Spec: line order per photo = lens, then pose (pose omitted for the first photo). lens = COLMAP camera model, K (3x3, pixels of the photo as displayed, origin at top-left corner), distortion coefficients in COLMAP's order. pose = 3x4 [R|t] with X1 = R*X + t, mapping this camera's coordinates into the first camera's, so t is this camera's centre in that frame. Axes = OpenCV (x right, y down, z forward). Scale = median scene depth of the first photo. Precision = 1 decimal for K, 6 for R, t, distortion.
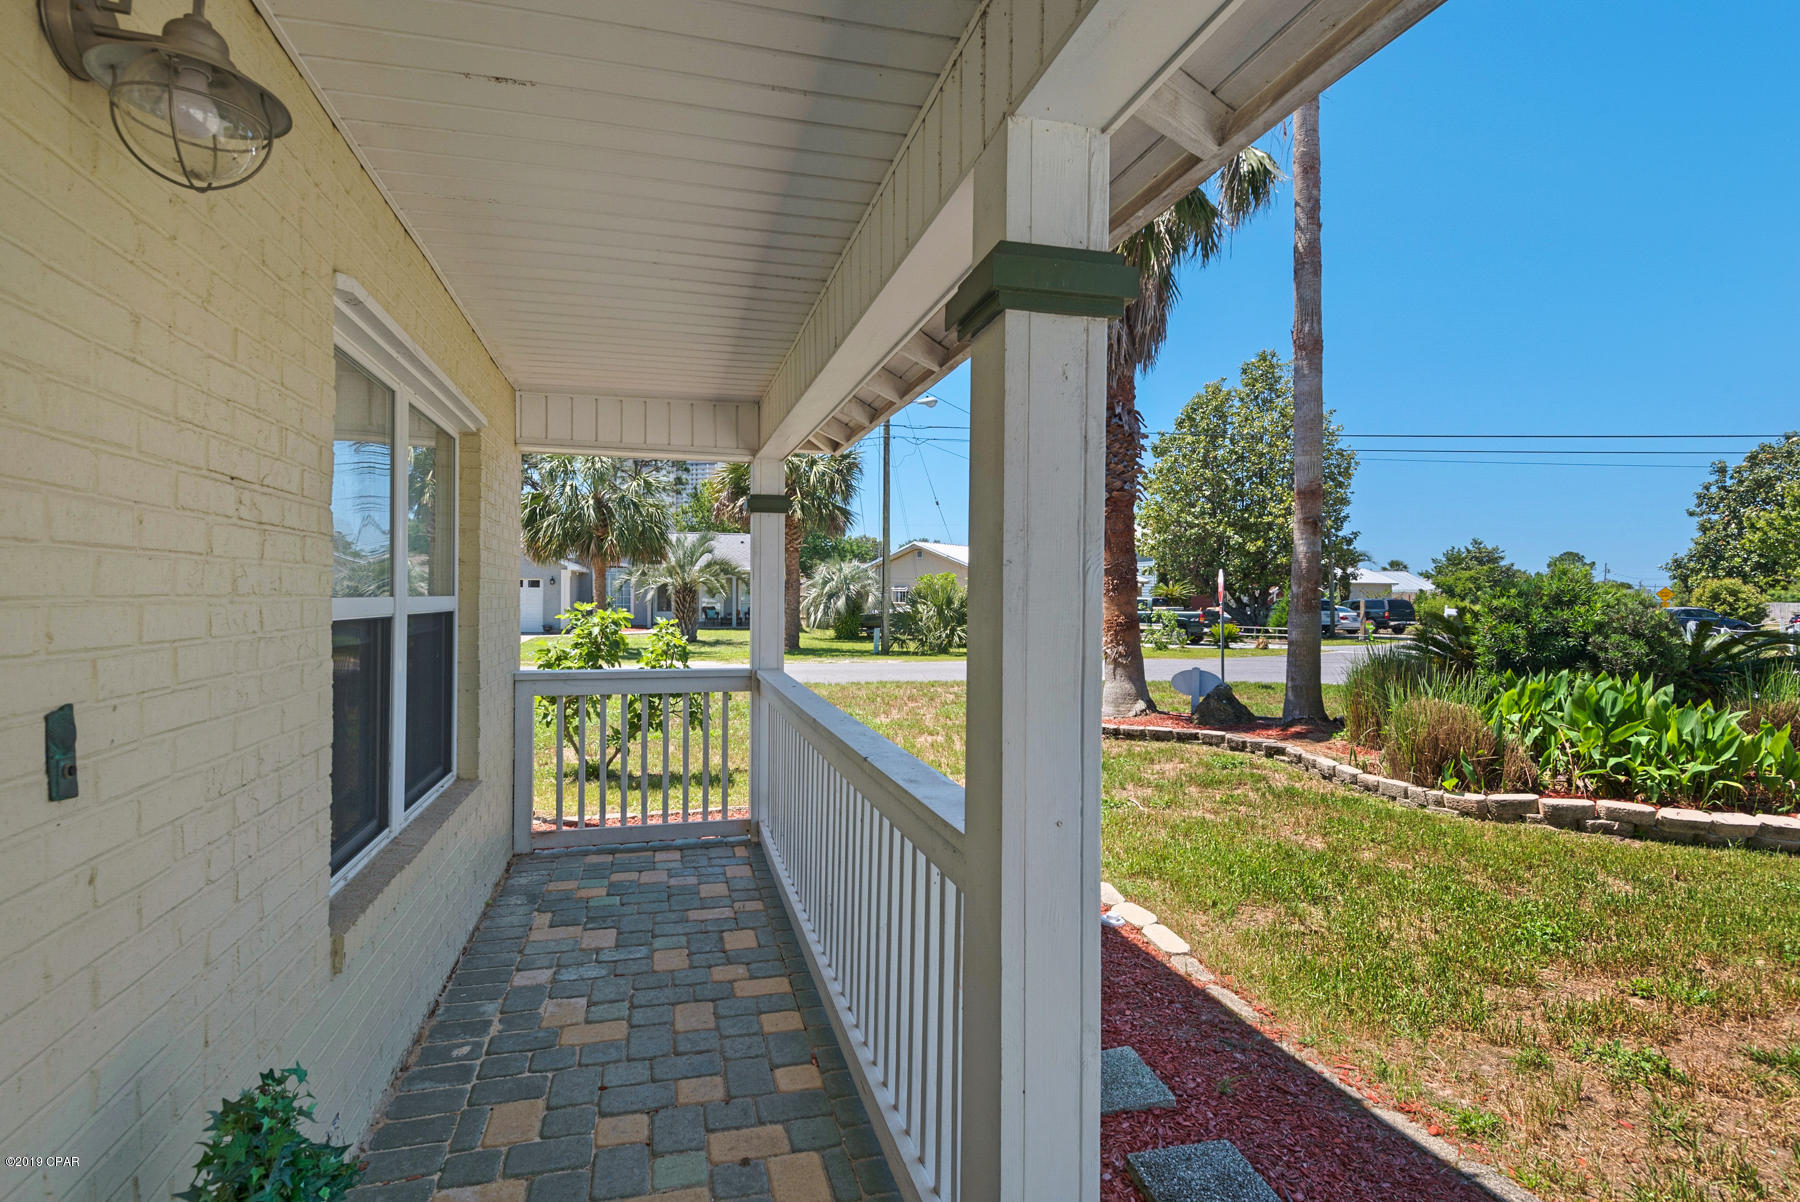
lens RADIAL K [[892.6, 0, 900.0], [0, 892.6, 601.0], [0, 0, 1]] dist [0.028612, -0.019708]
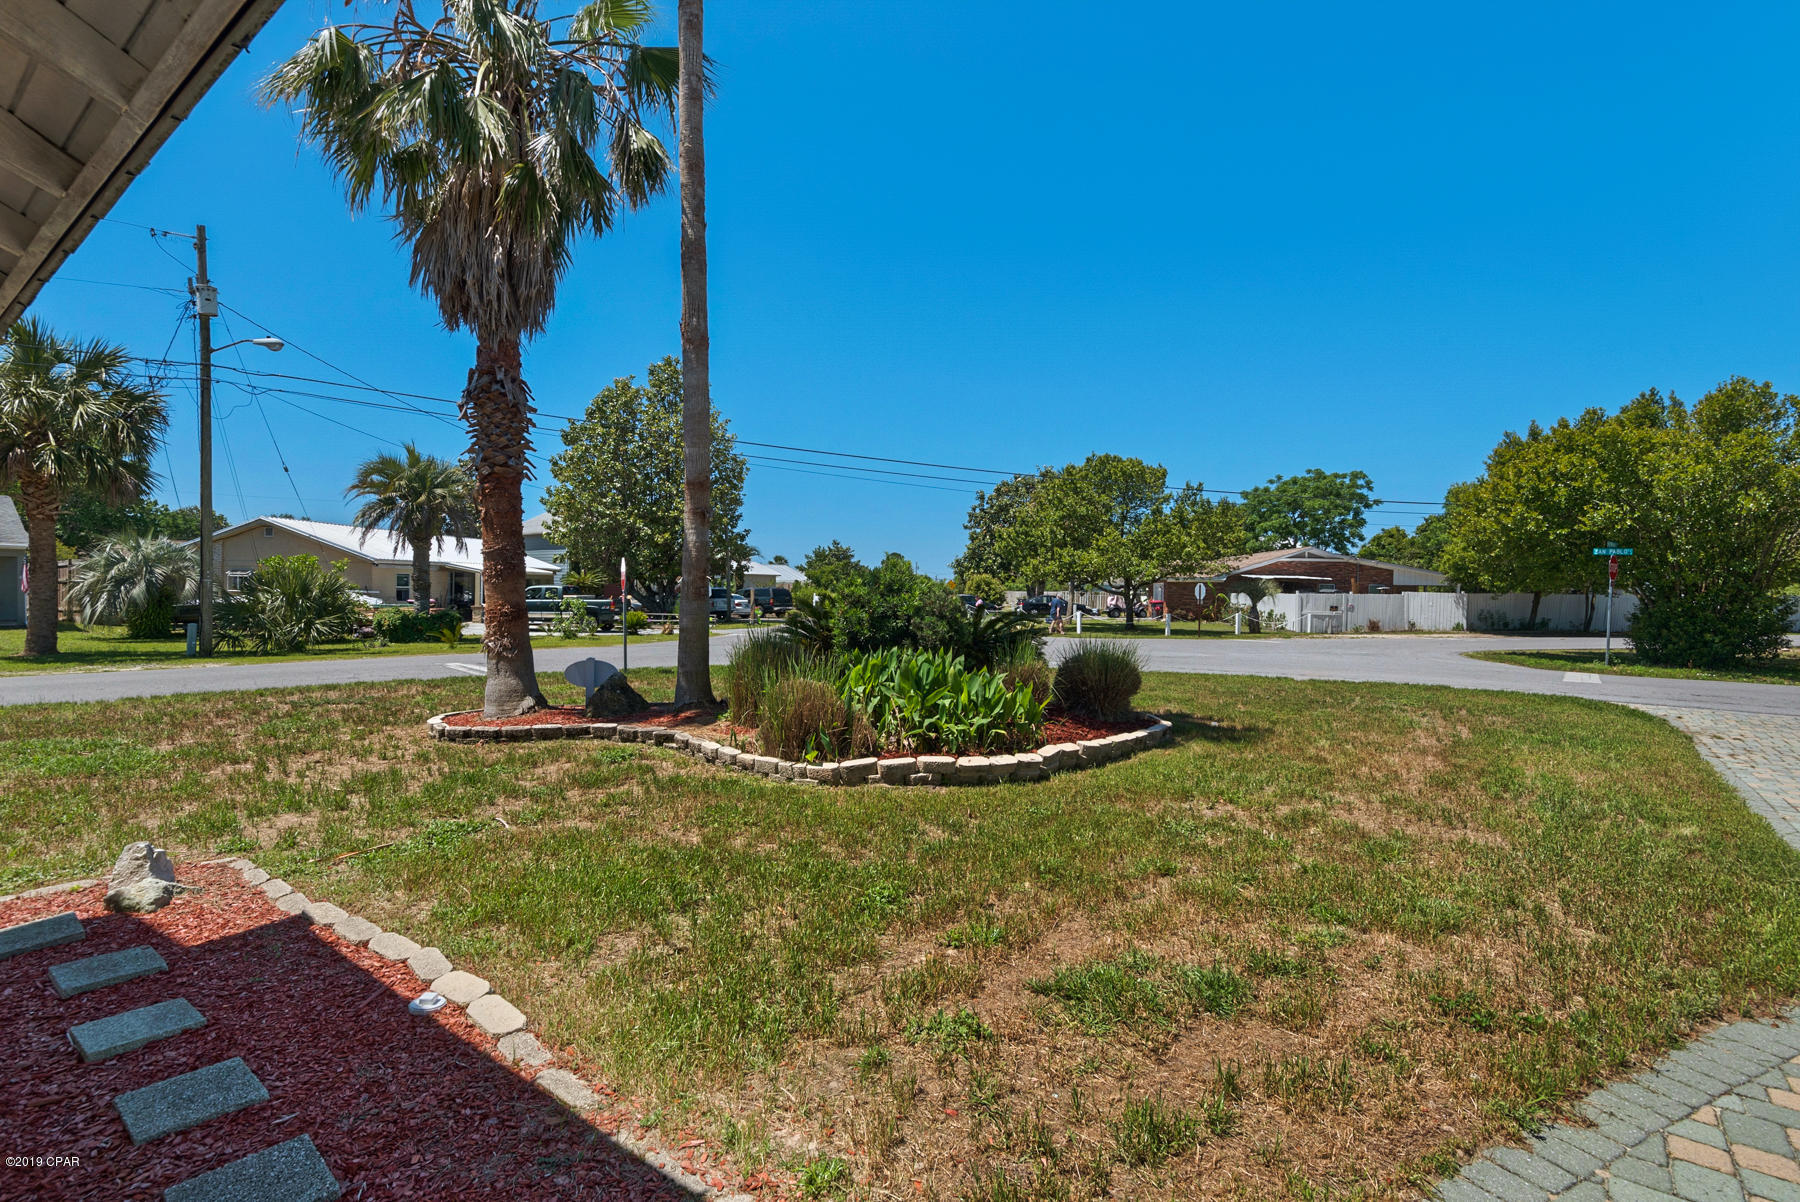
lens RADIAL K [[854.3, 0, 900.0], [0, 854.3, 601.0], [0, 0, 1]] dist [-0.000029, -0.000019]
pose [[0.799384, -0.006679, 0.600783, 0.064222], [-0.001347, 0.999916, 0.012908, 0.001344], [-0.600819, -0.011128, 0.799308, 0.093258]]
